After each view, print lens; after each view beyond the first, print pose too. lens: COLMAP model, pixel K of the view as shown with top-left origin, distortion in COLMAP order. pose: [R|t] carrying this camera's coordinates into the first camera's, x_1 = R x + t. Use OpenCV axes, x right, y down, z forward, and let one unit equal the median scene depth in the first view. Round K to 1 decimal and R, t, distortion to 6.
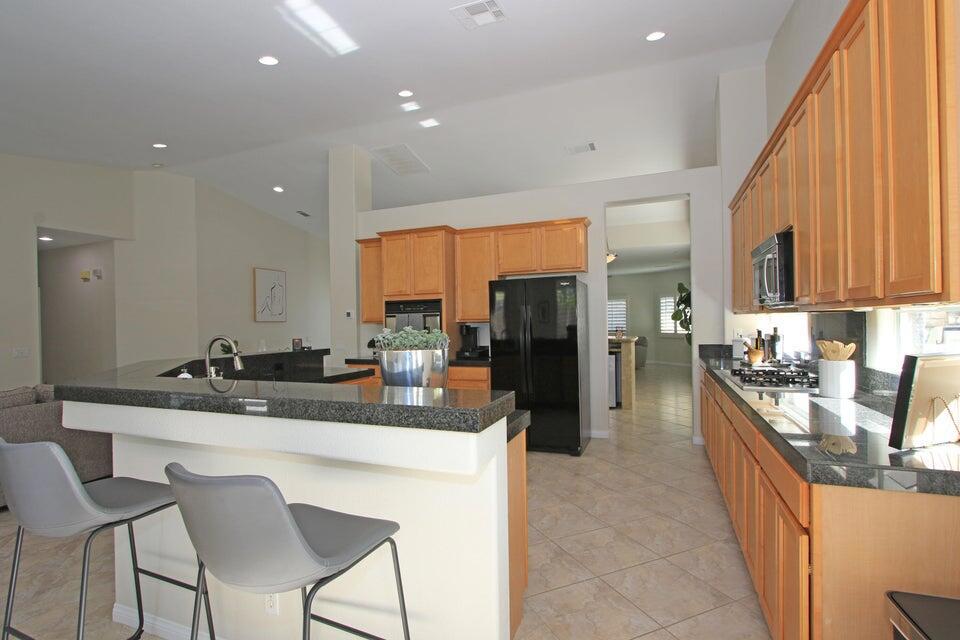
lens RADIAL K [[468.6, 0, 475.7], [0, 468.6, 321.3], [0, 0, 1]] dist [-0.001252, -0.000482]
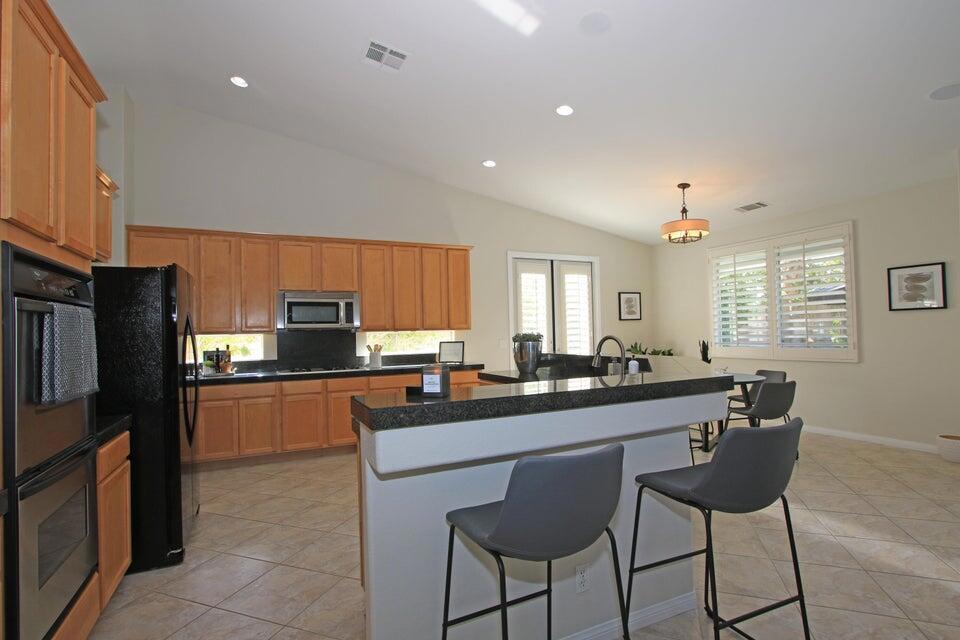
lens RADIAL K [[468.6, 0, 475.9], [0, 468.6, 323.4], [0, 0, 1]] dist [-0.001252, -0.000482]
pose [[-0.741440, 0.049701, 0.669176, -0.561445], [0.034328, 0.998757, -0.036144, 0.017357], [-0.670140, -0.003827, -0.742225, 1.088118]]
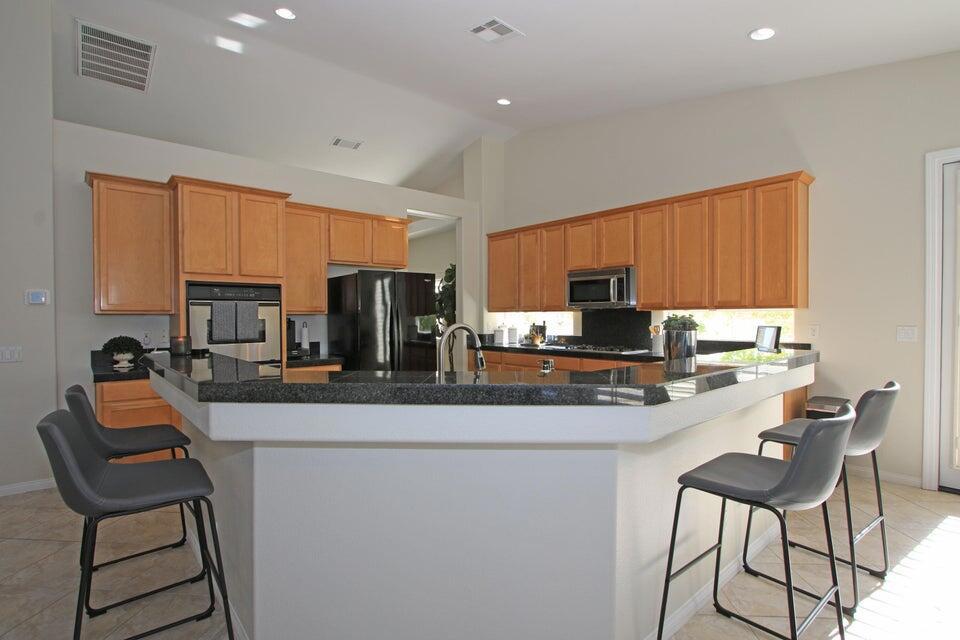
lens RADIAL K [[469.8, 0, 475.3], [0, 469.8, 326.4], [0, 0, 1]] dist [-0.019812, 0.003035]
pose [[0.453721, -0.003643, 0.891136, -0.633288], [-0.005570, 0.999961, 0.006924, 0.015482], [-0.891126, -0.008106, 0.453683, 0.347902]]
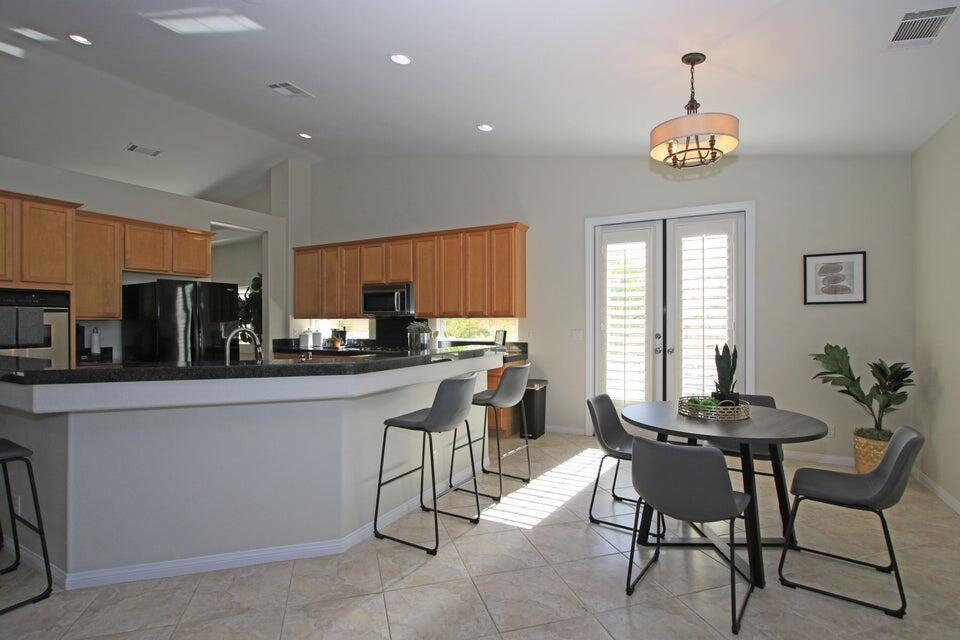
lens RADIAL K [[469.8, 0, 476.2], [0, 469.8, 325.5], [0, 0, 1]] dist [-0.019812, 0.003035]
pose [[0.110273, 0.010379, 0.993847, -0.801237], [-0.003153, 0.999944, -0.010092, 0.017870], [-0.993896, -0.002021, 0.110300, 0.206942]]
